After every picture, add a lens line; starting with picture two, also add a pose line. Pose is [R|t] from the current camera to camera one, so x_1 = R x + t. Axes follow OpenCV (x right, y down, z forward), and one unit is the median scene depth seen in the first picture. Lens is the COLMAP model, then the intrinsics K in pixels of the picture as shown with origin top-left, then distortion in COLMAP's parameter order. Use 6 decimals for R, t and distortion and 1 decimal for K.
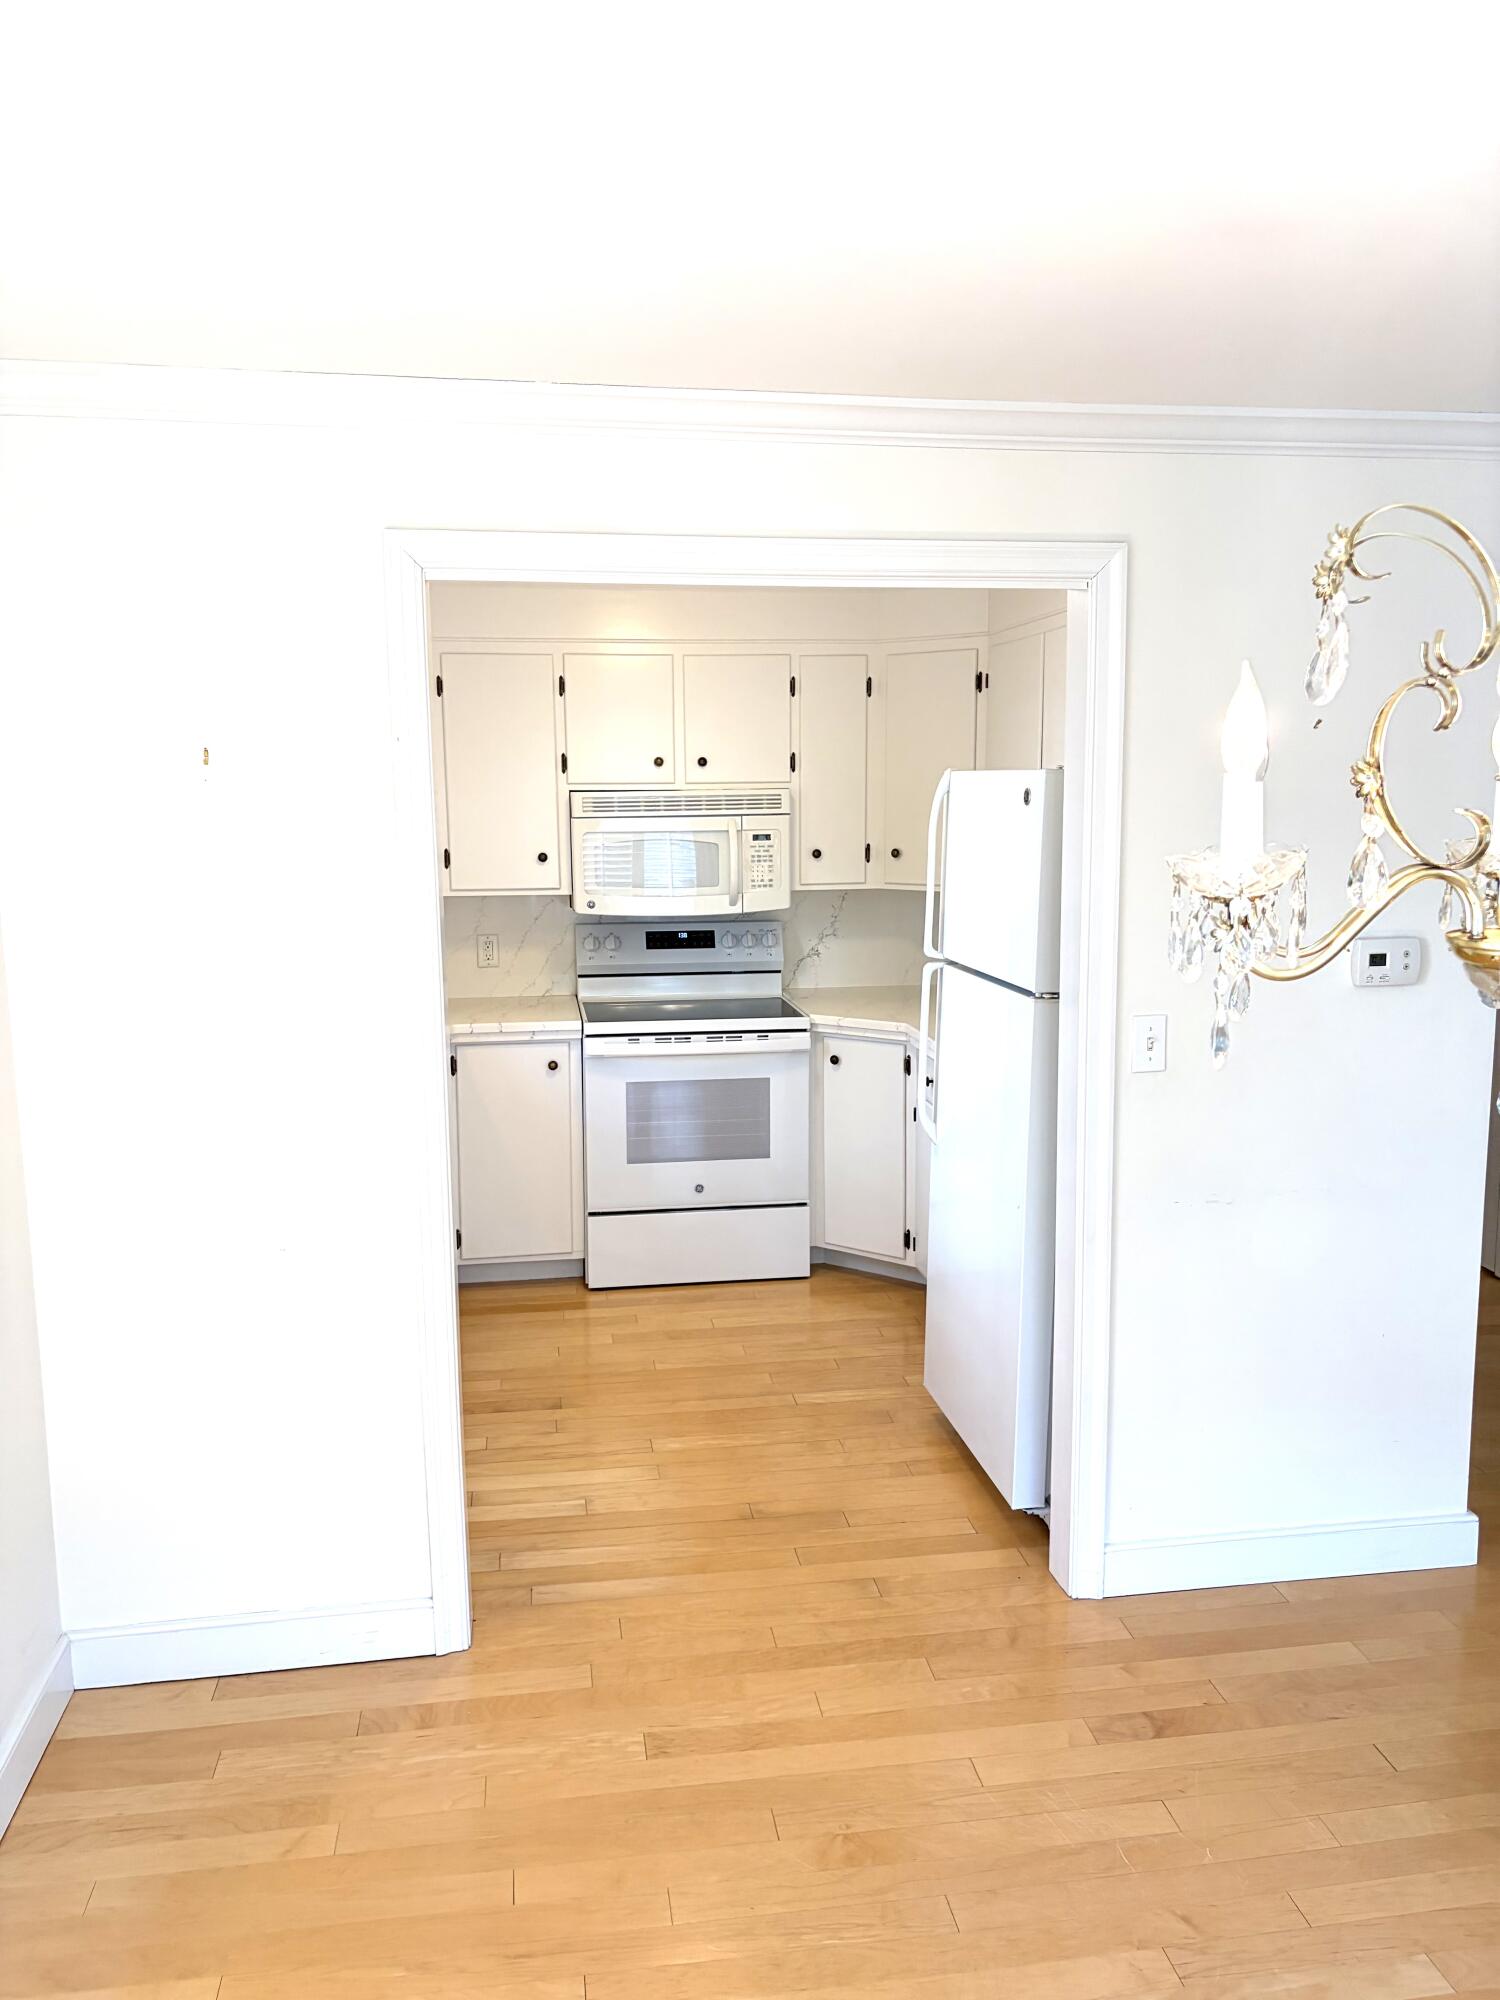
lens RADIAL K [[1507.1, 0, 739.6], [0, 1507.1, 1005.5], [0, 0, 1]] dist [0.012730, -0.008791]
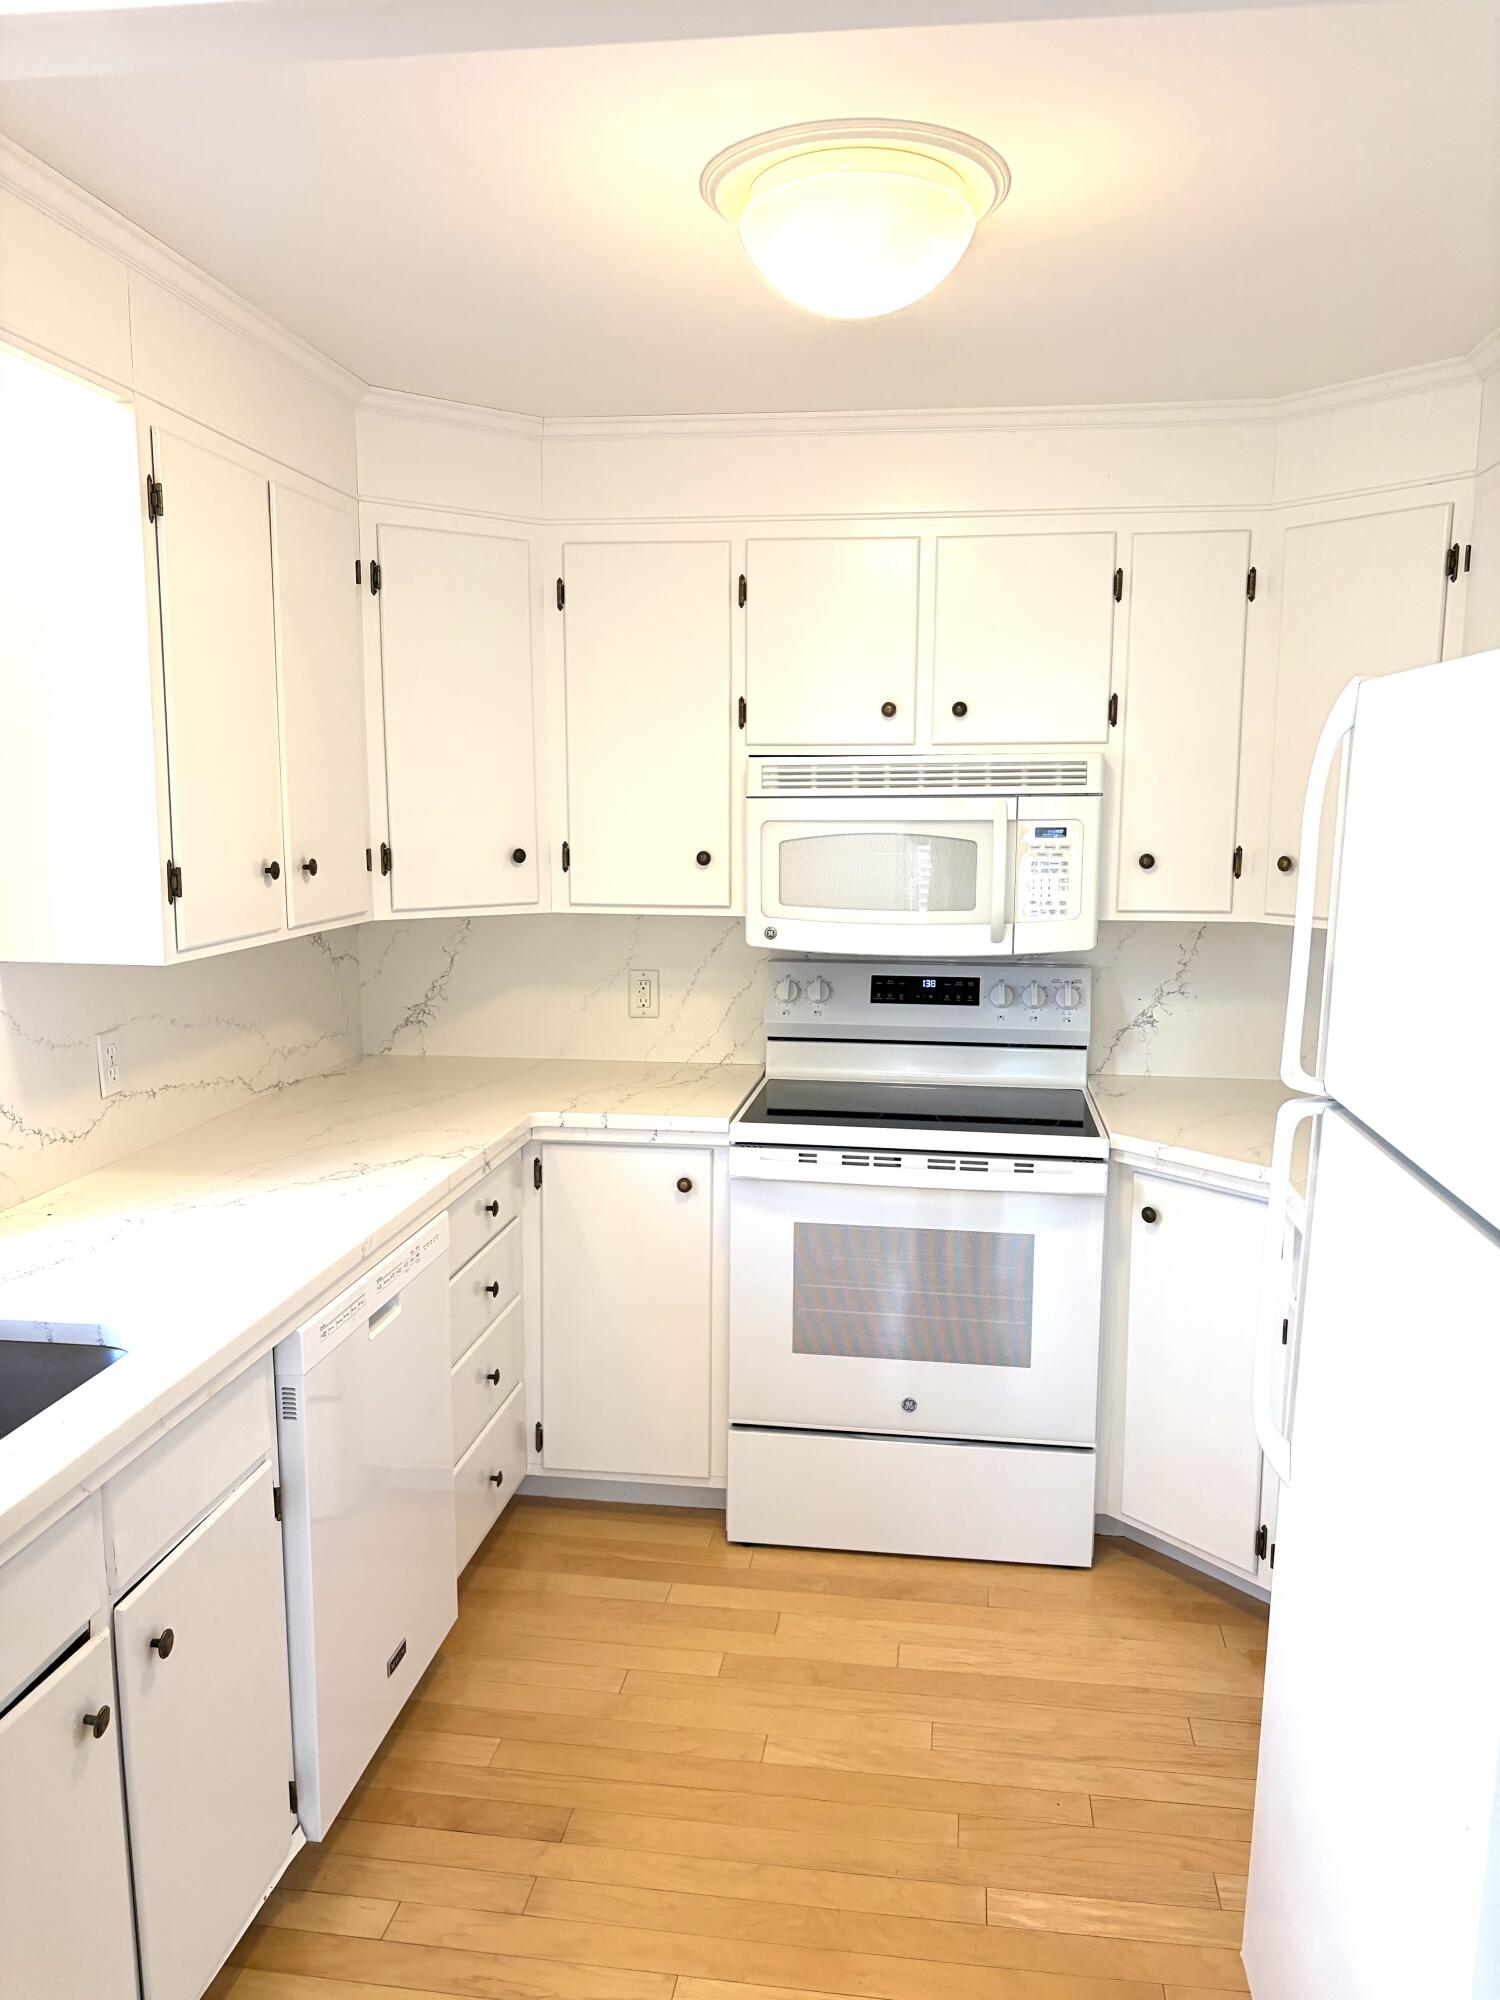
lens RADIAL K [[1507.1, 0, 739.6], [0, 1507.1, 1005.5], [0, 0, 1]] dist [0.012730, -0.008791]
pose [[0.959163, 0.049961, -0.278407, 0.068297], [-0.050714, 0.998703, 0.004502, -0.038319], [0.278271, 0.009801, 0.960453, 0.382946]]
